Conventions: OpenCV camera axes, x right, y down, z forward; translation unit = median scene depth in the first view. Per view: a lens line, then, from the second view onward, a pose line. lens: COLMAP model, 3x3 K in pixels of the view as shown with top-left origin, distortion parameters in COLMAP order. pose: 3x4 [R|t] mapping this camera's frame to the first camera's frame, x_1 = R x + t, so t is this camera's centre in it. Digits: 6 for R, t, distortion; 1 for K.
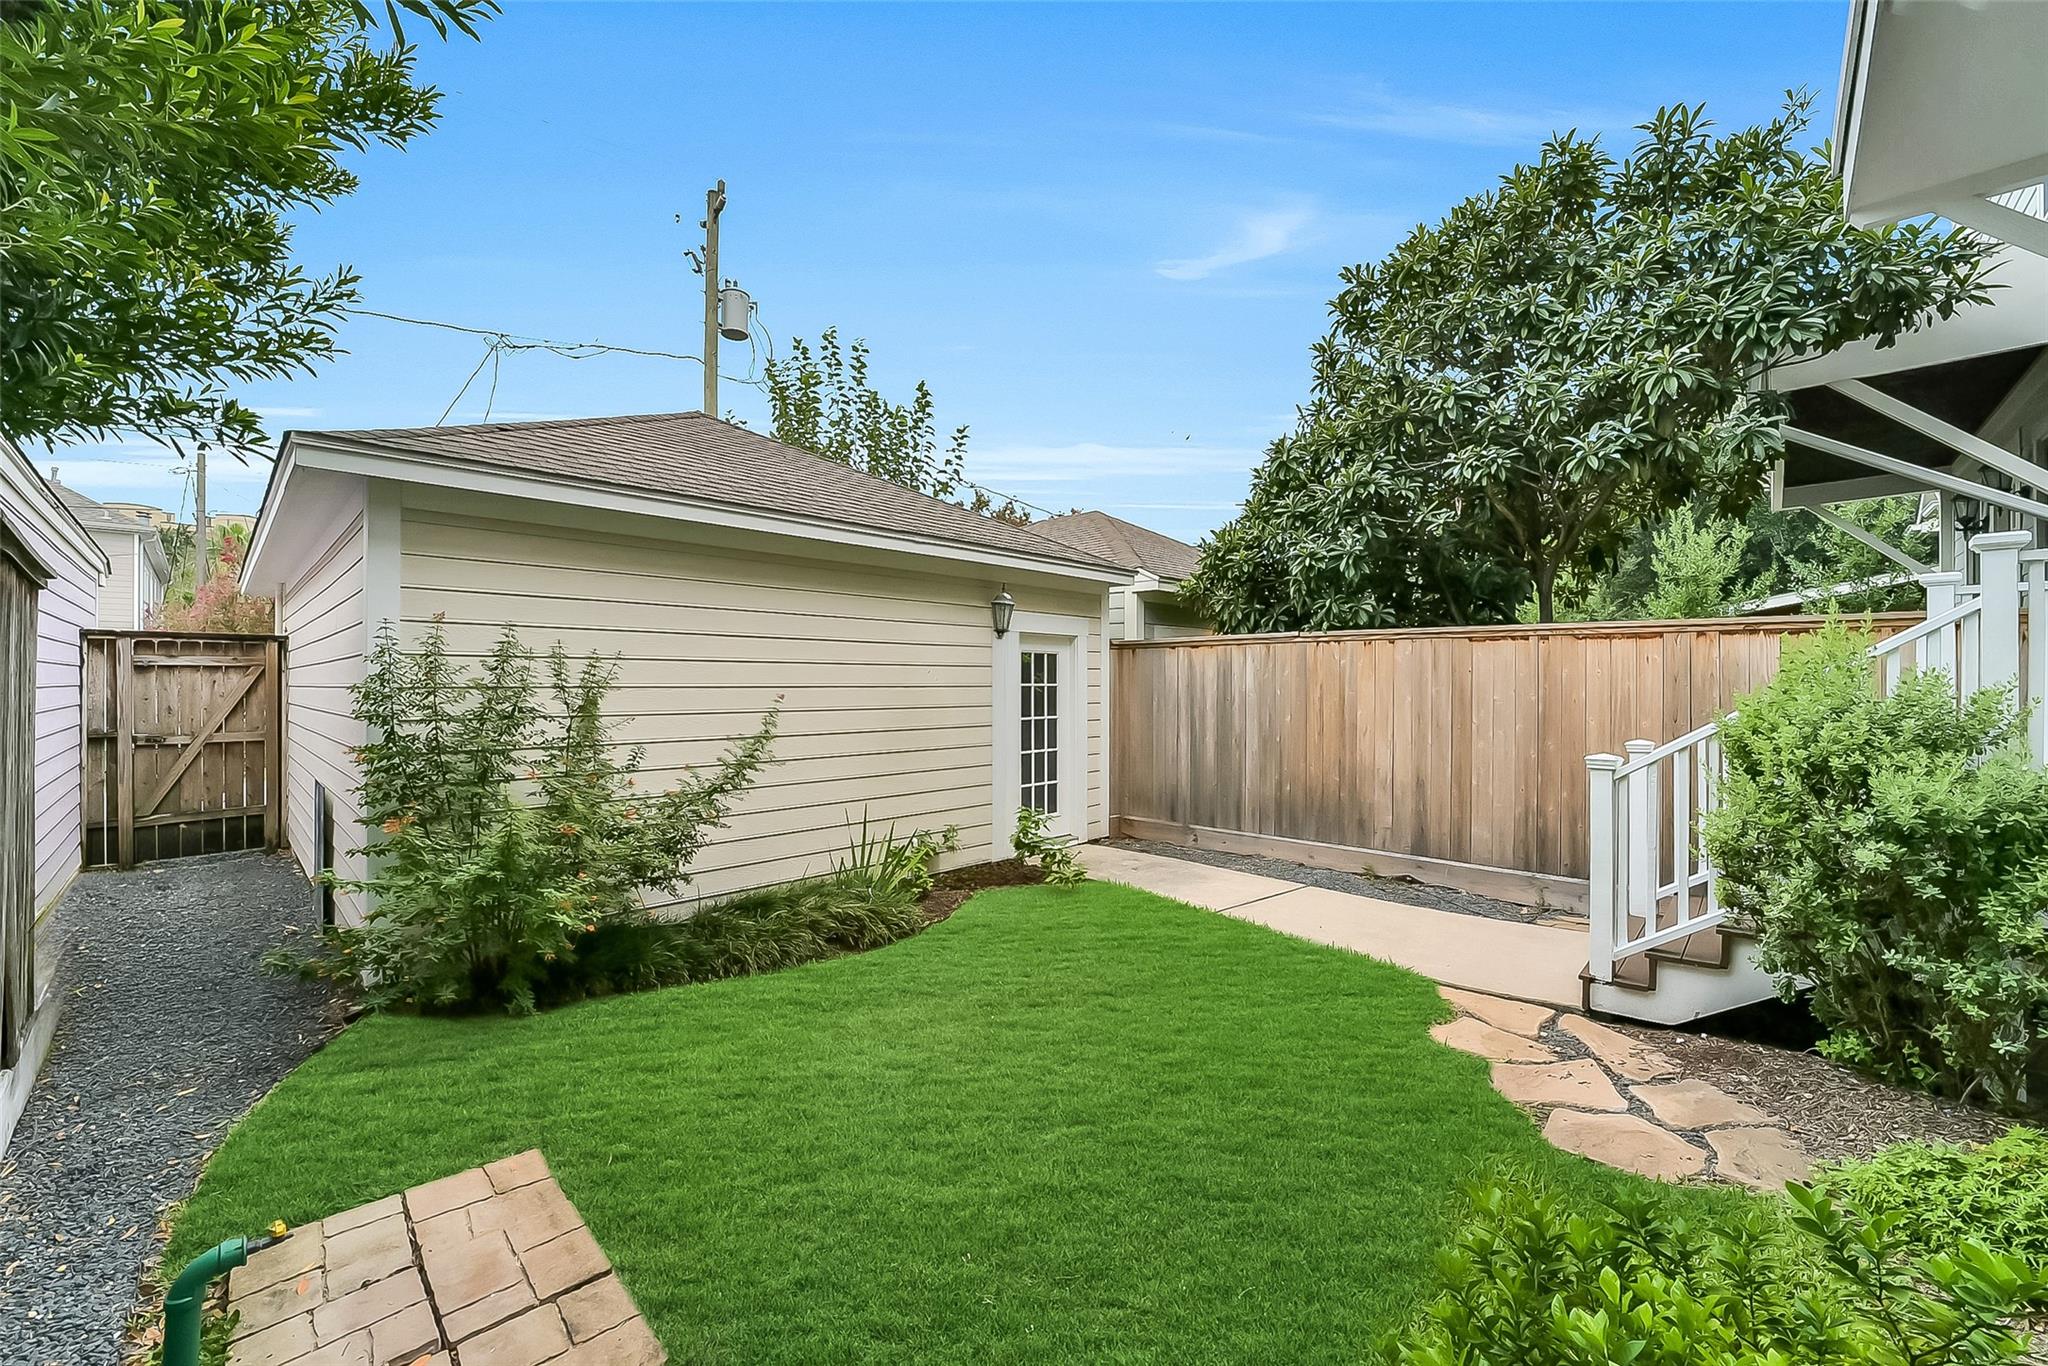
lens RADIAL K [[799.1, 0, 1039.5], [0, 799.1, 685.8], [0, 0, 1]] dist [0.001686, 0.000209]
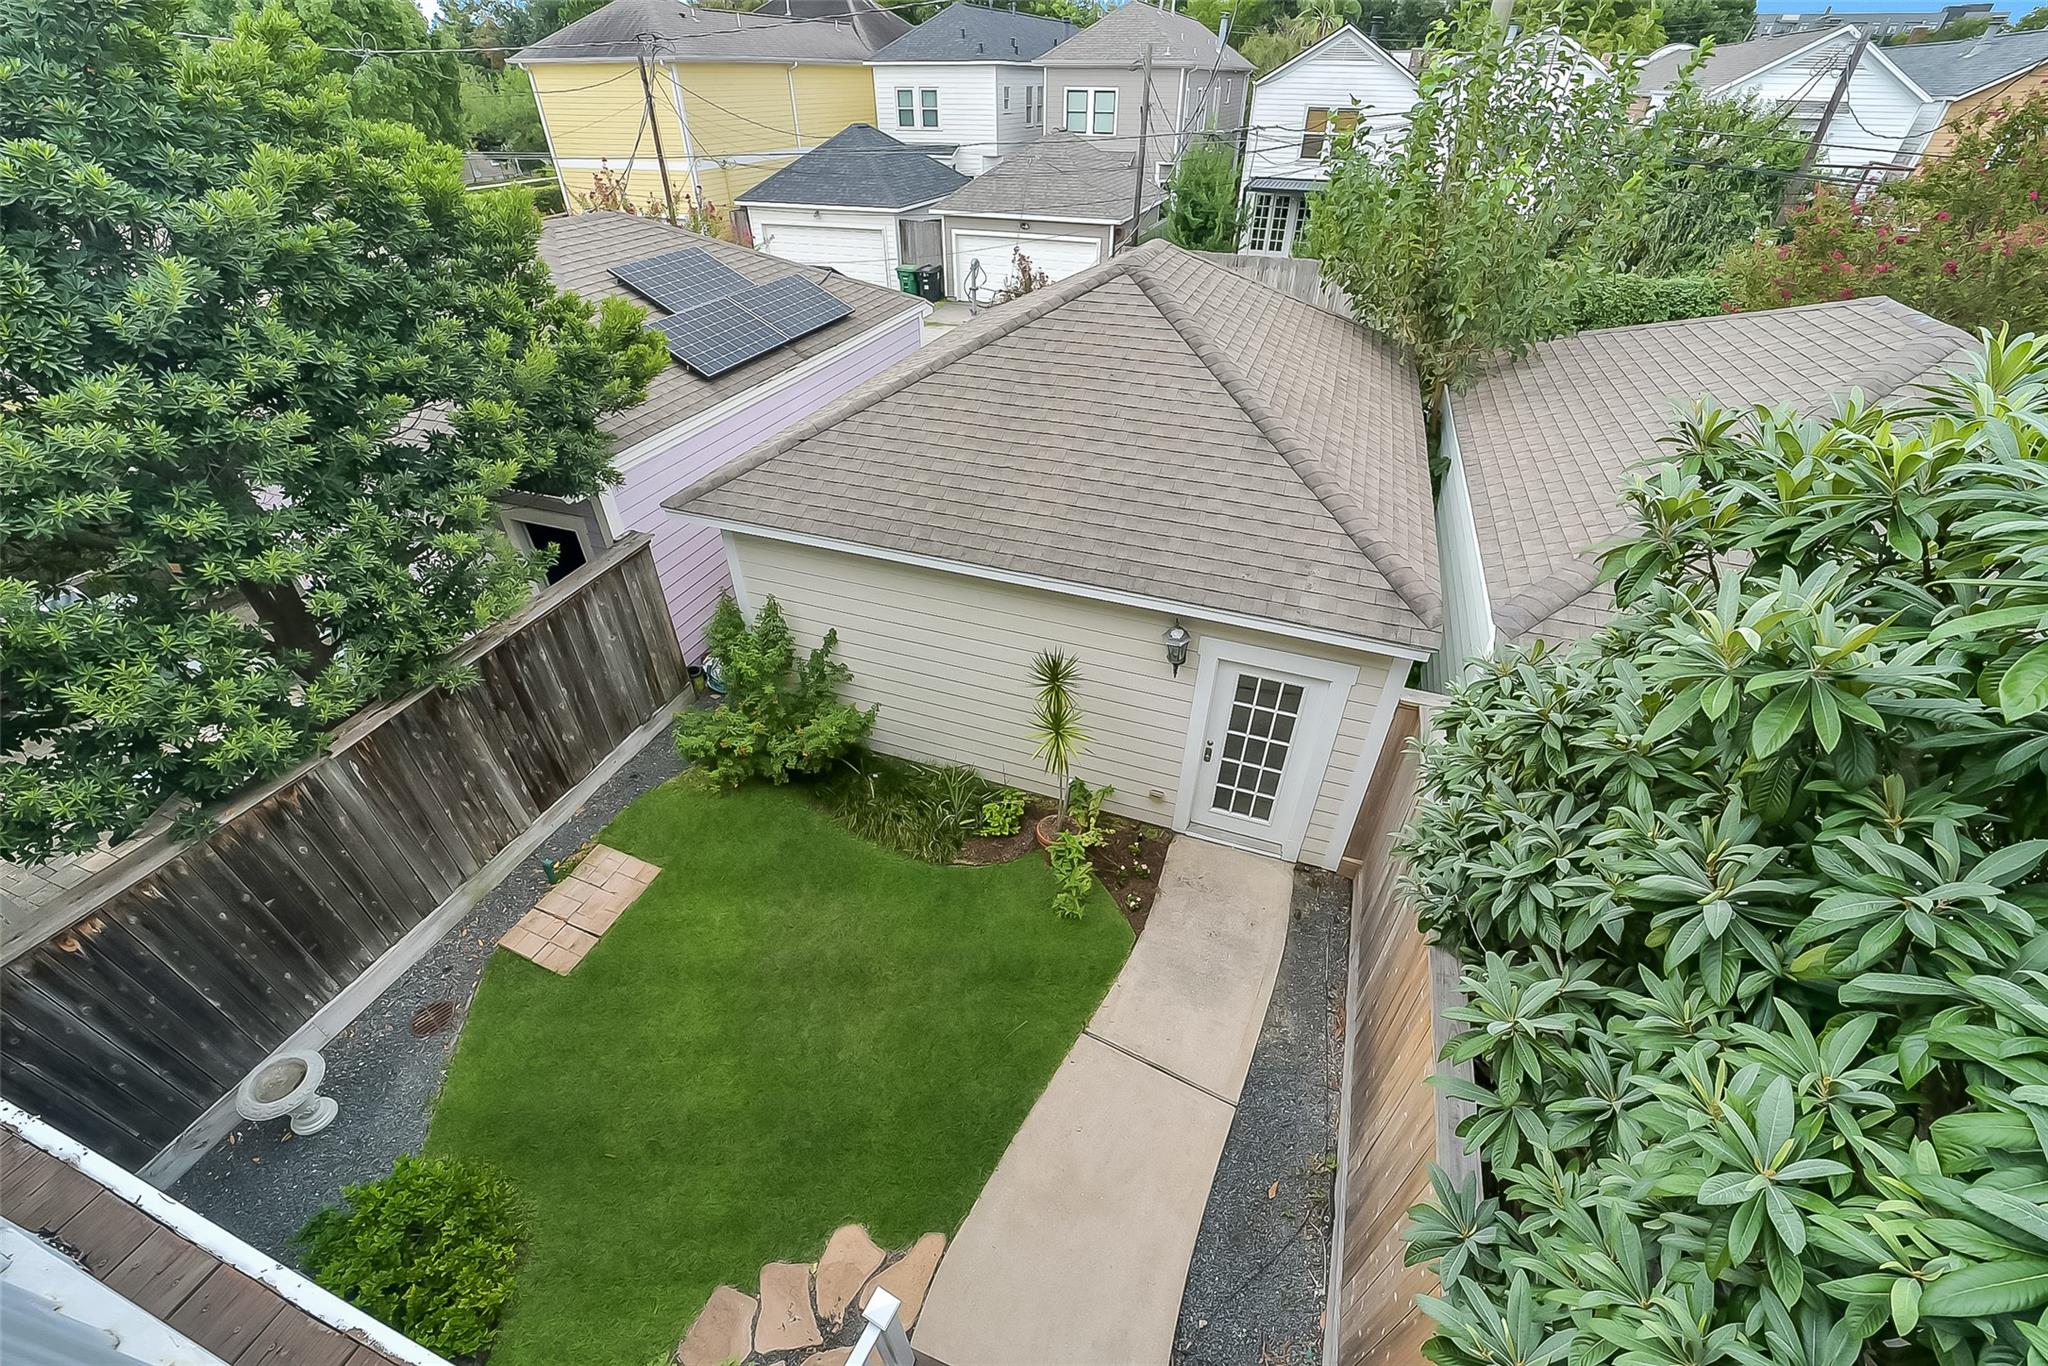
lens RADIAL K [[799.1, 0, 1046.0], [0, 799.1, 682.7], [0, 0, 1]] dist [0.001686, 0.000209]
pose [[0.424600, 0.557432, -0.713431, 0.508425], [-0.009935, 0.790811, 0.611979, -0.563110], [0.905326, -0.252759, 0.341317, 0.480598]]
